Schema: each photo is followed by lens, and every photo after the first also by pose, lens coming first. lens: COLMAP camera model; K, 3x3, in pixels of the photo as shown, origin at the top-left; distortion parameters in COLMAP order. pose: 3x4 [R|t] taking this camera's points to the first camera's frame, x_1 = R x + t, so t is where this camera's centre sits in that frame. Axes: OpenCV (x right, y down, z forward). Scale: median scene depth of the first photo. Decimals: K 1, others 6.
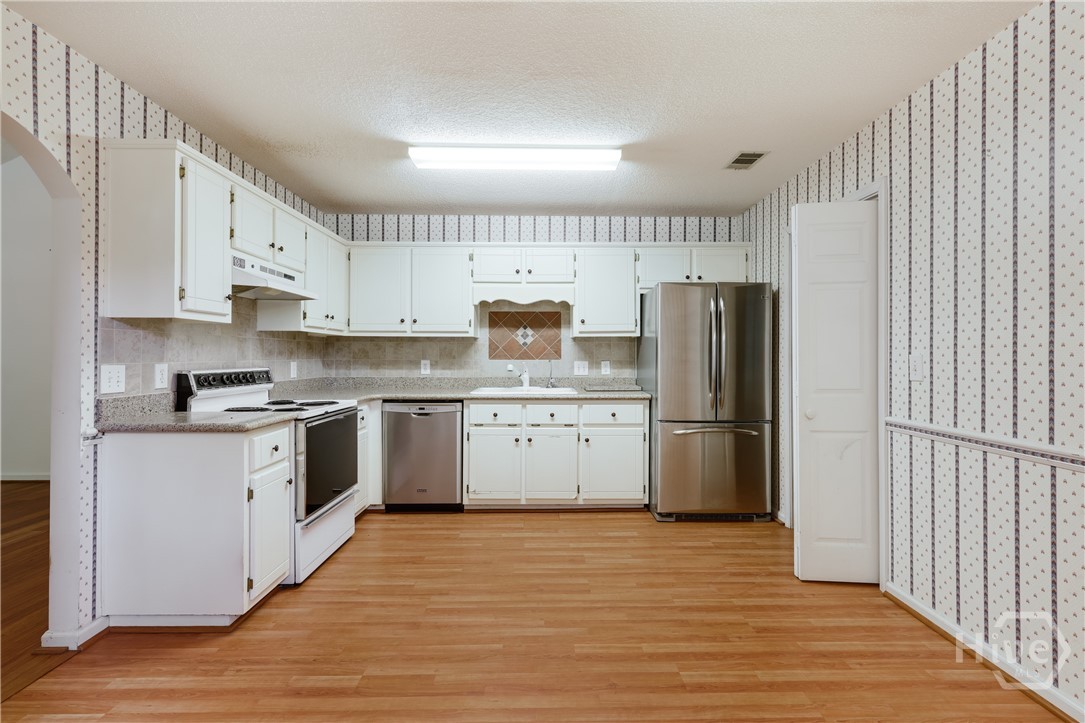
lens RADIAL K [[520.0, 0, 563.7], [0, 520.0, 359.7], [0, 0, 1]] dist [0.004484, 0.000231]
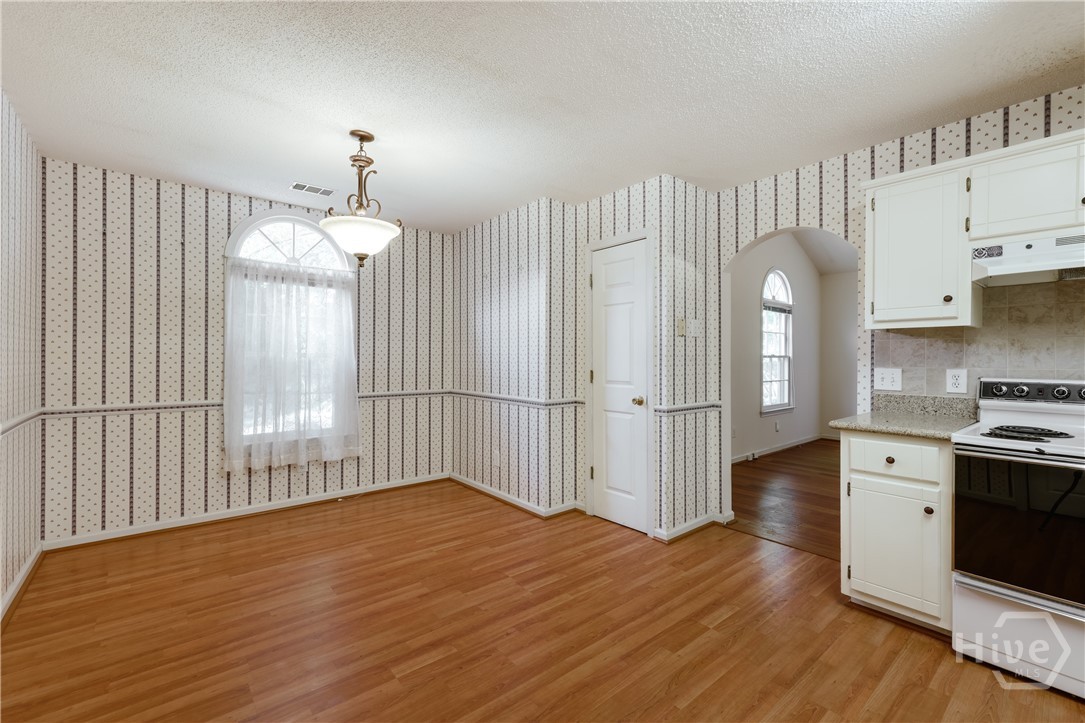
lens RADIAL K [[458.9, 0, 527.9], [0, 458.9, 359.5], [0, 0, 1]] dist [0.001668, 0.000226]
pose [[-0.797958, -0.001740, -0.602710, 0.488945], [-0.009392, 0.999910, 0.009549, -0.013487], [0.602640, 0.013280, -0.797903, 1.333512]]
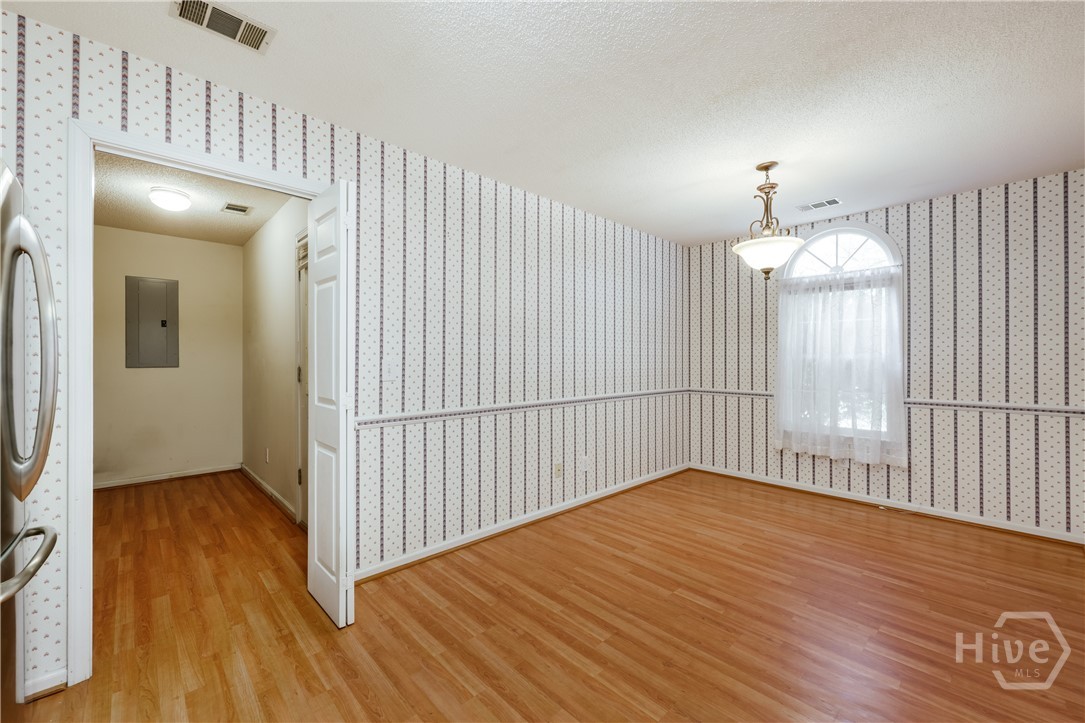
lens RADIAL K [[432.8, 0, 540.9], [0, 432.8, 361.3], [0, 0, 1]] dist [-0.001132, 0.000104]
pose [[-0.653005, -0.003483, 0.757346, -0.341384], [0.008135, 0.999899, 0.011613, -0.015900], [-0.757310, 0.013744, -0.652911, 1.465583]]
